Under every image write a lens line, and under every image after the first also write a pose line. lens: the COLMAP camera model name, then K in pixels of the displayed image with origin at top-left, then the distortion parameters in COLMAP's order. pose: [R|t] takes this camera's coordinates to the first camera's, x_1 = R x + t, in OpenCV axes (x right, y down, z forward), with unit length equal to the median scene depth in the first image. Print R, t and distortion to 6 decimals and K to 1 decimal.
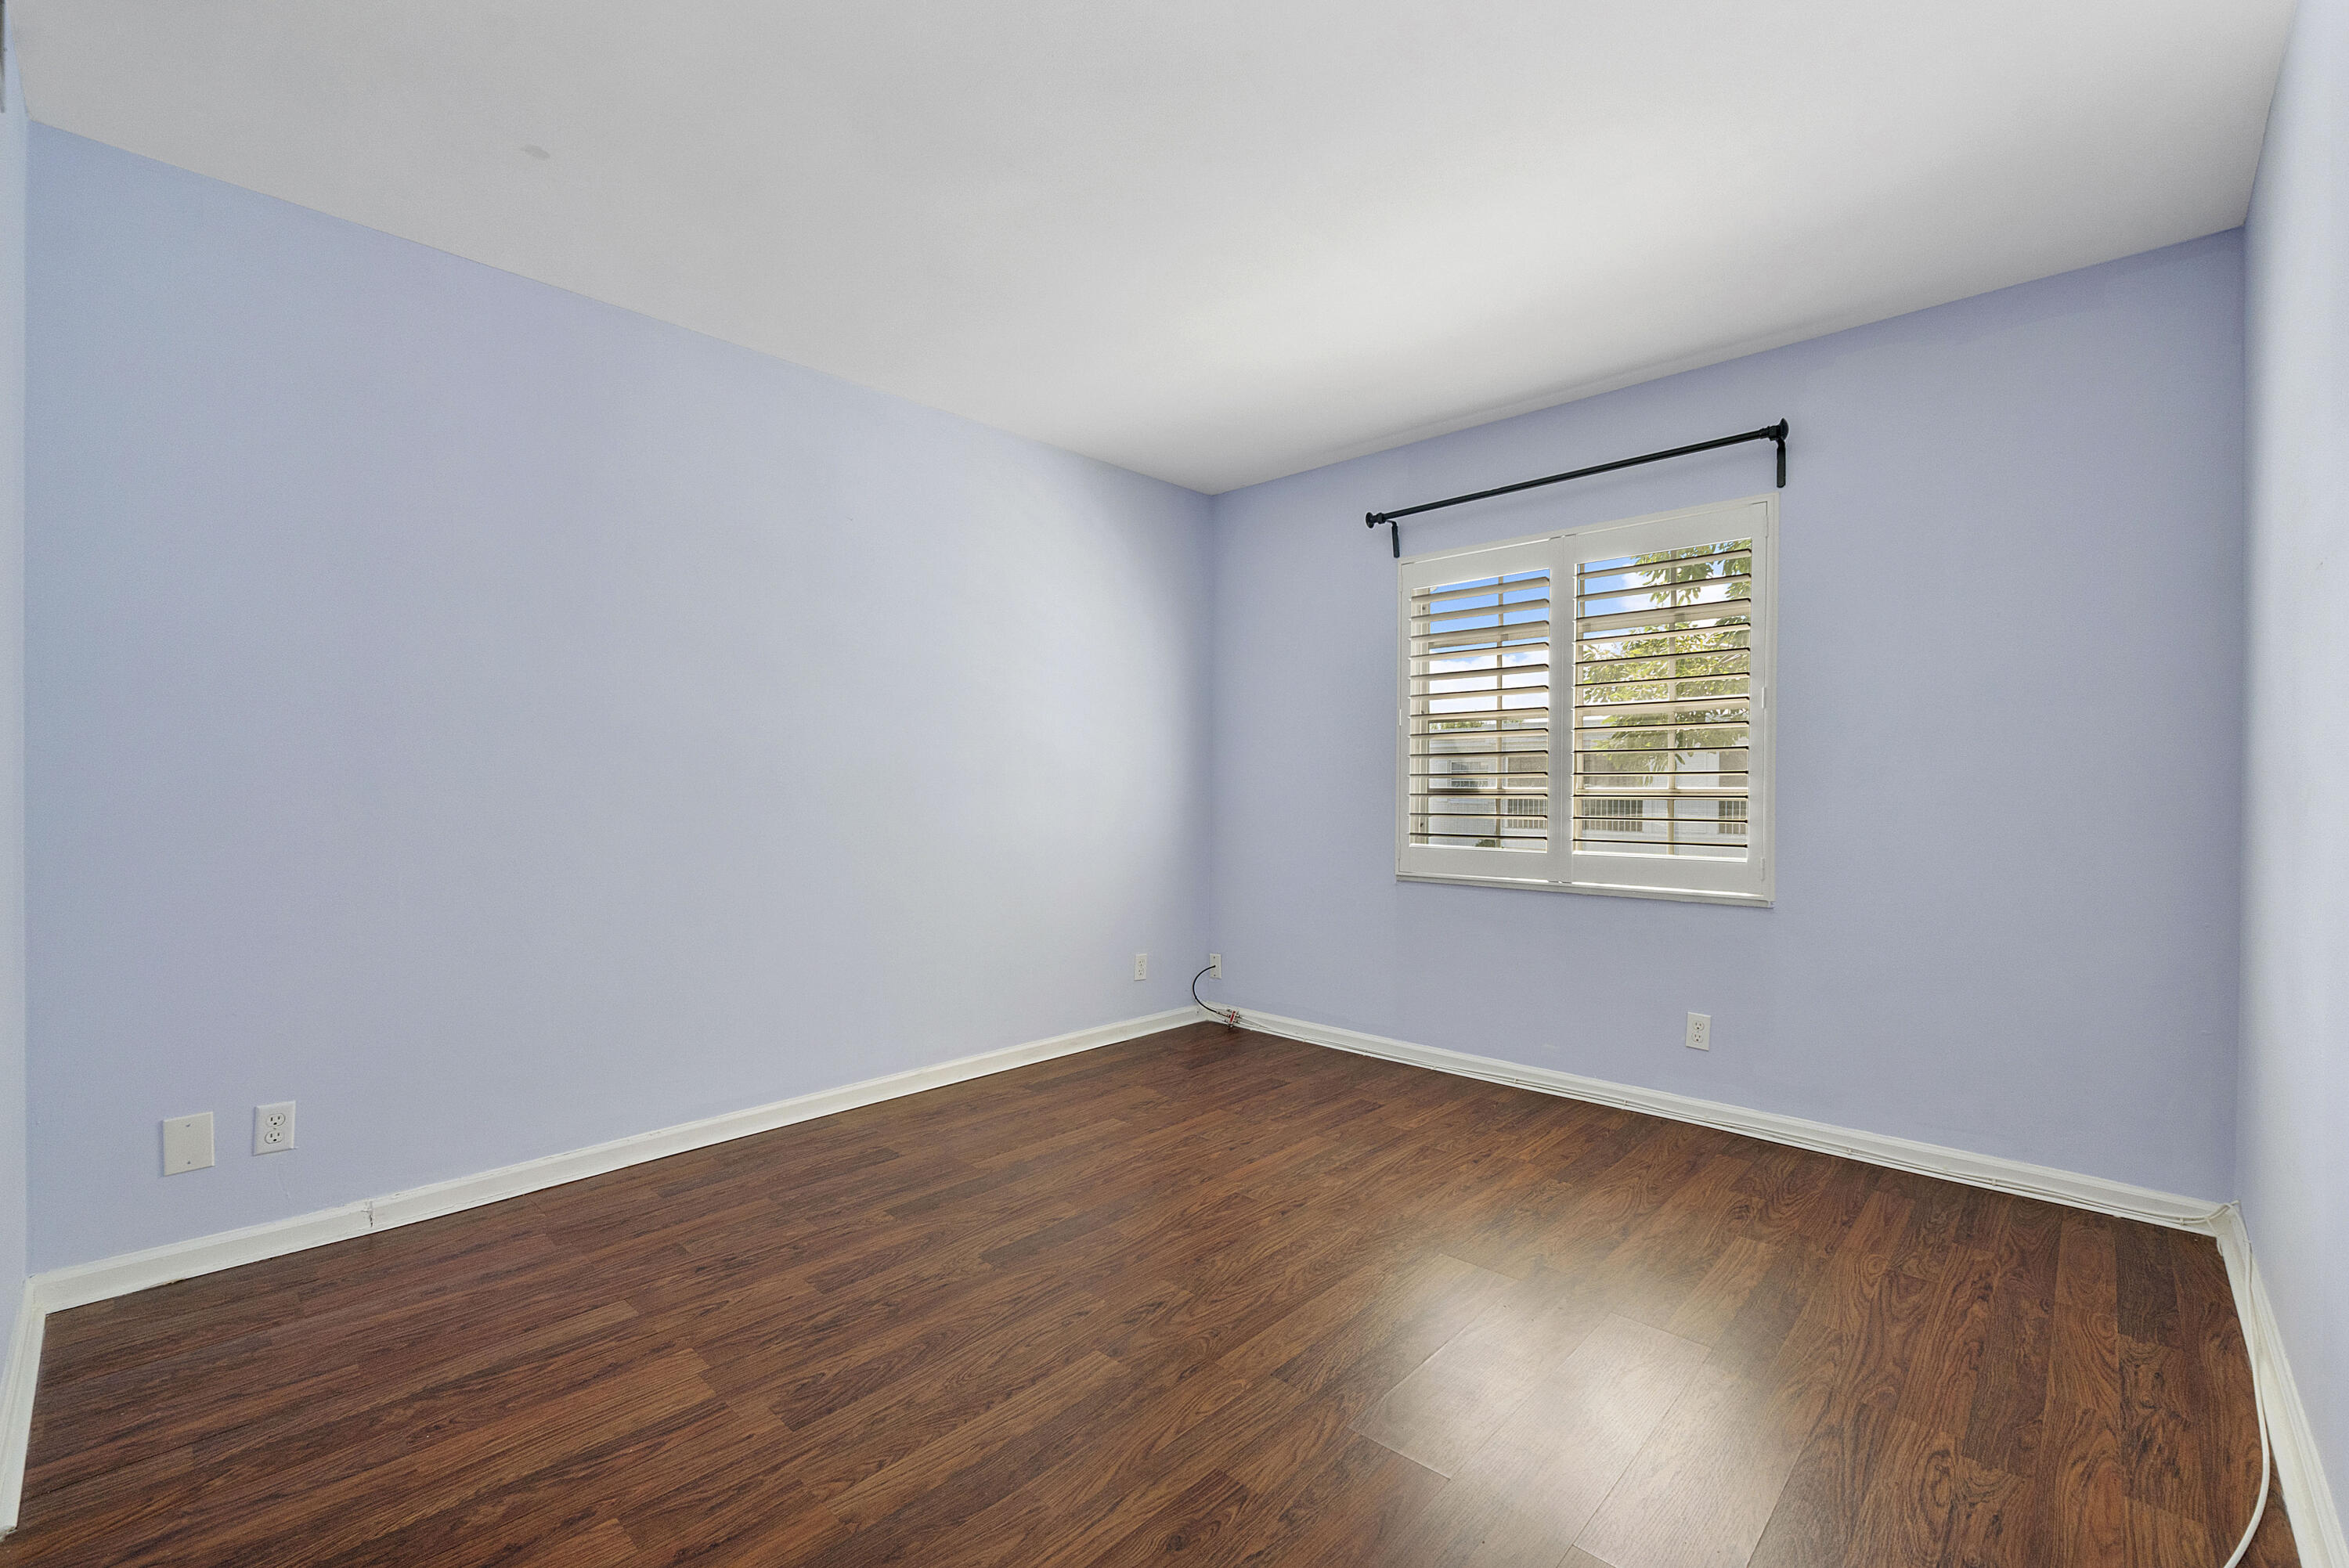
lens RADIAL K [[999.5, 0, 1168.9], [0, 999.5, 788.0], [0, 0, 1]] dist [-0.006160, -0.000764]
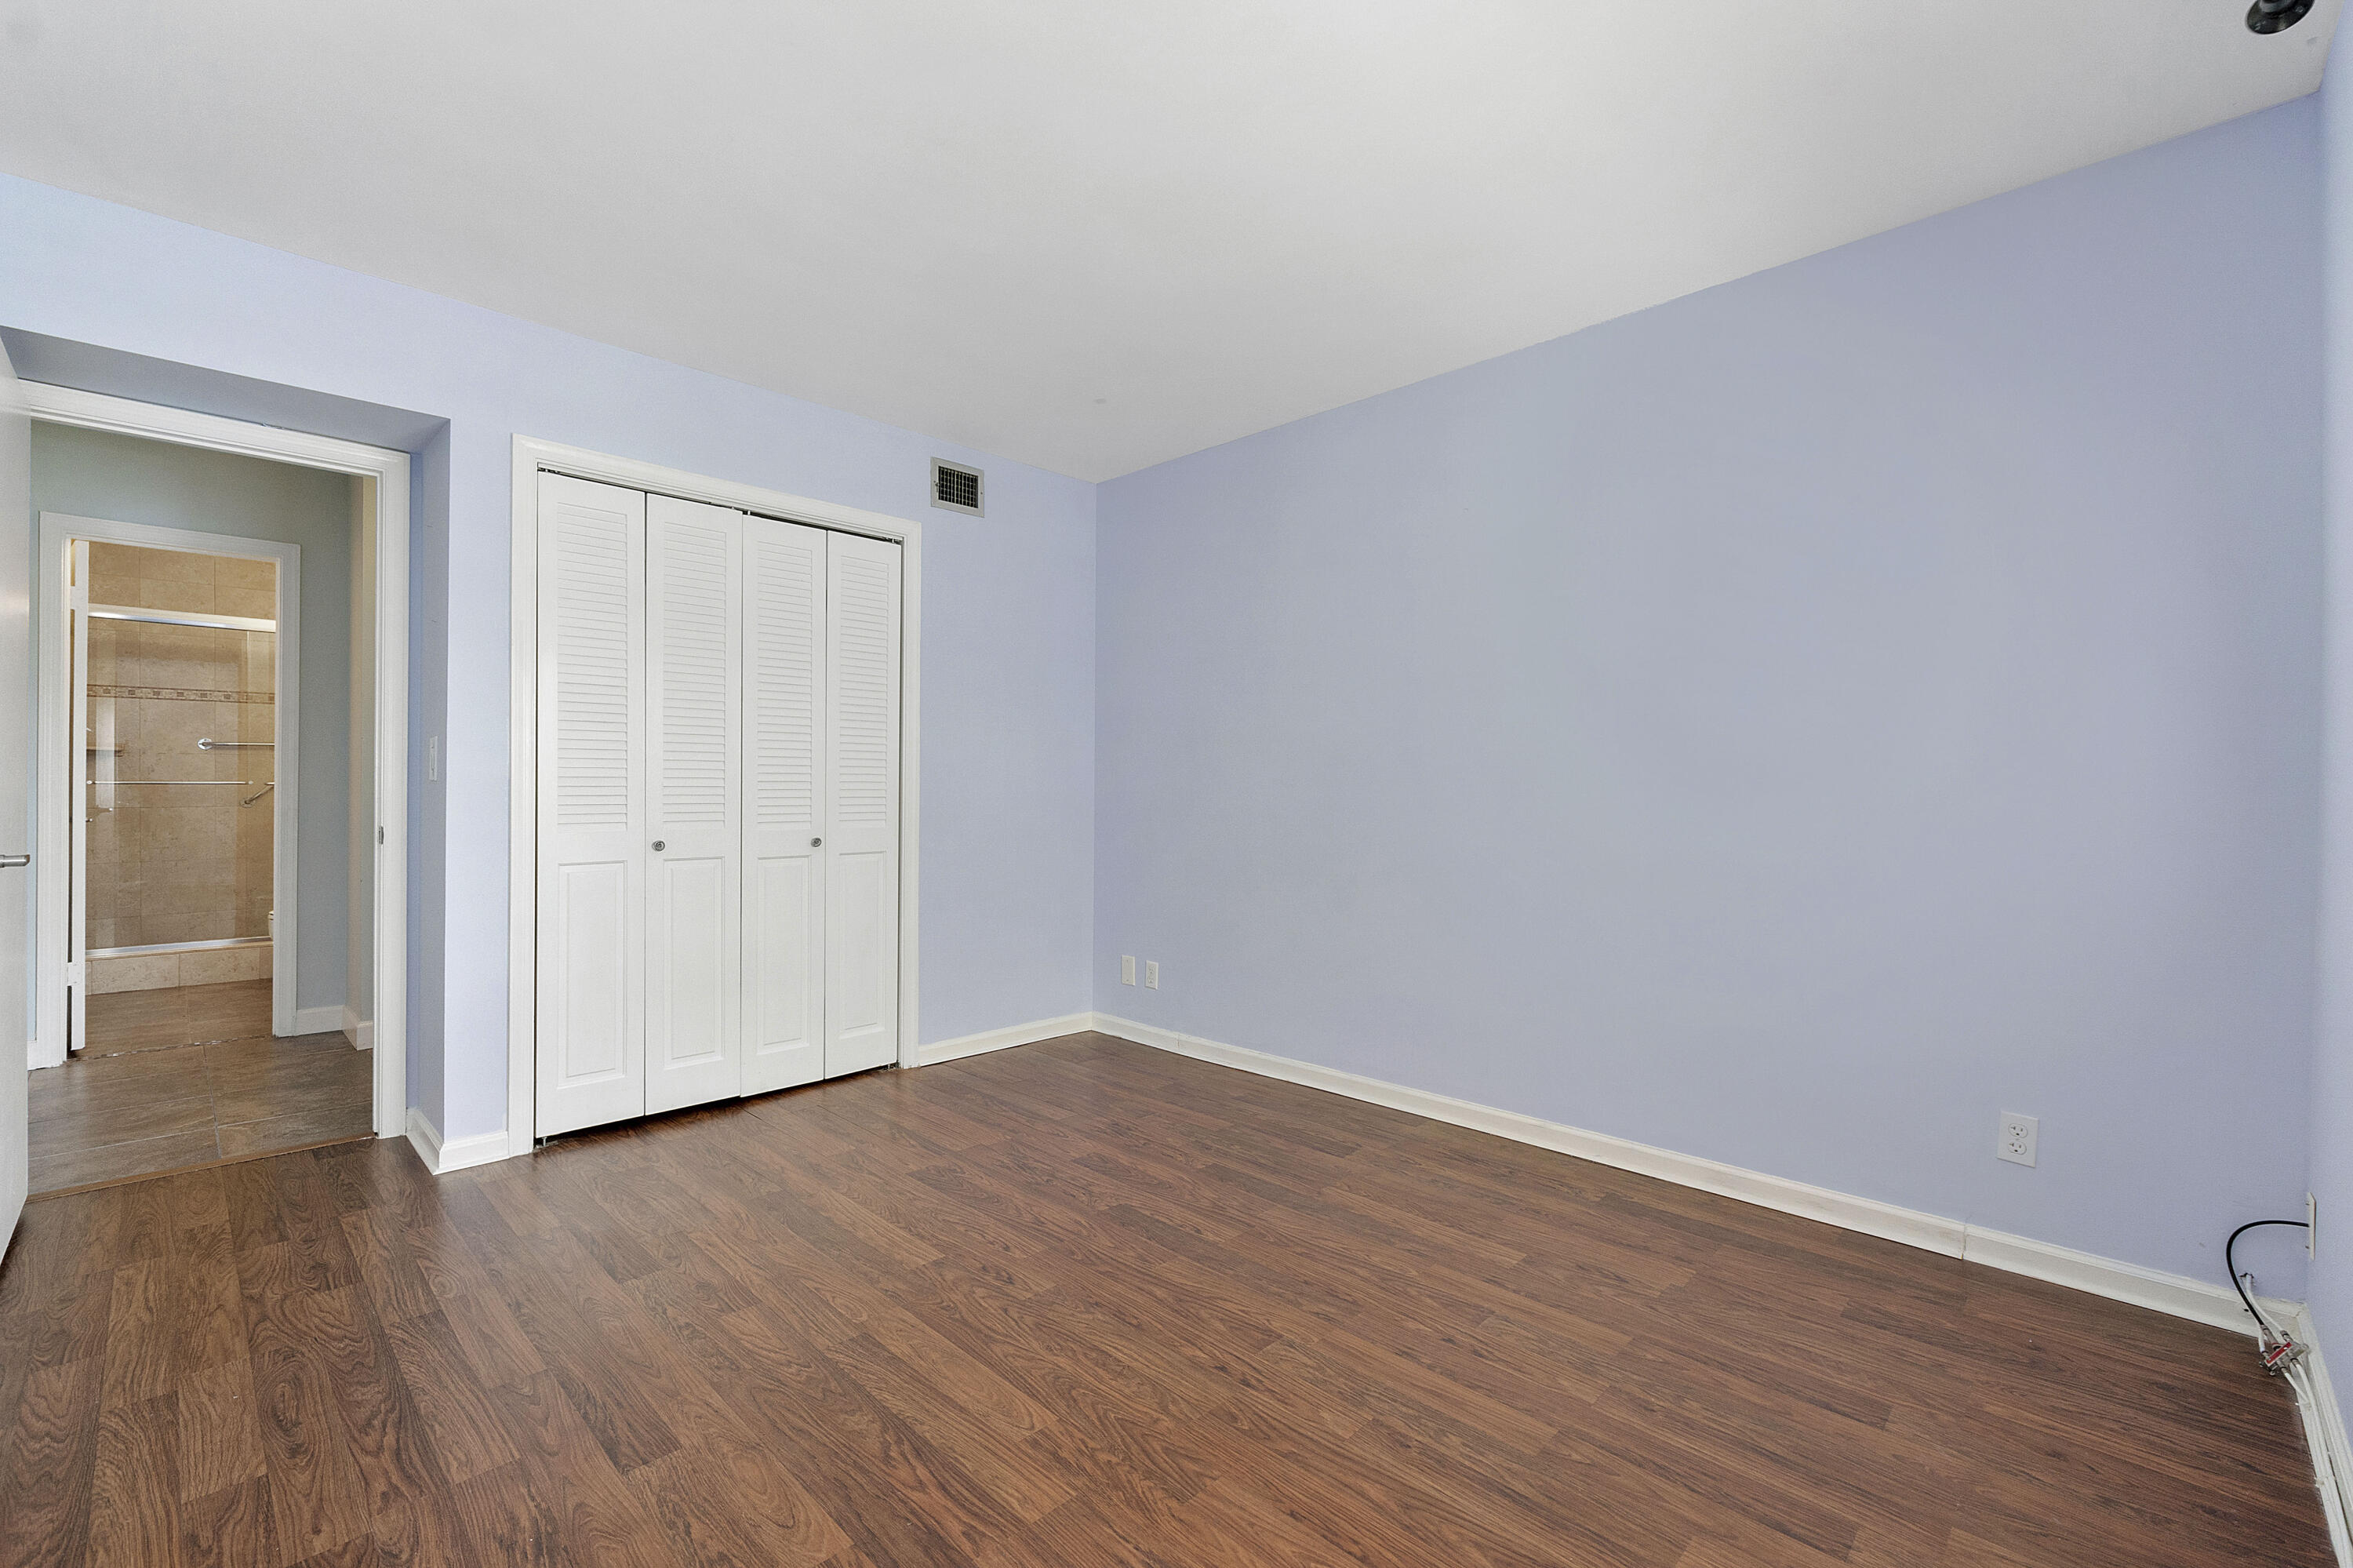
lens RADIAL K [[1001.4, 0, 1174.6], [0, 1001.4, 786.4], [0, 0, 1]] dist [-0.006160, -0.000764]
pose [[-0.021592, -0.007614, -0.999738, 0.764496], [-0.009510, 0.999927, -0.007410, 0.009743], [0.999722, 0.009348, -0.021663, 0.889929]]
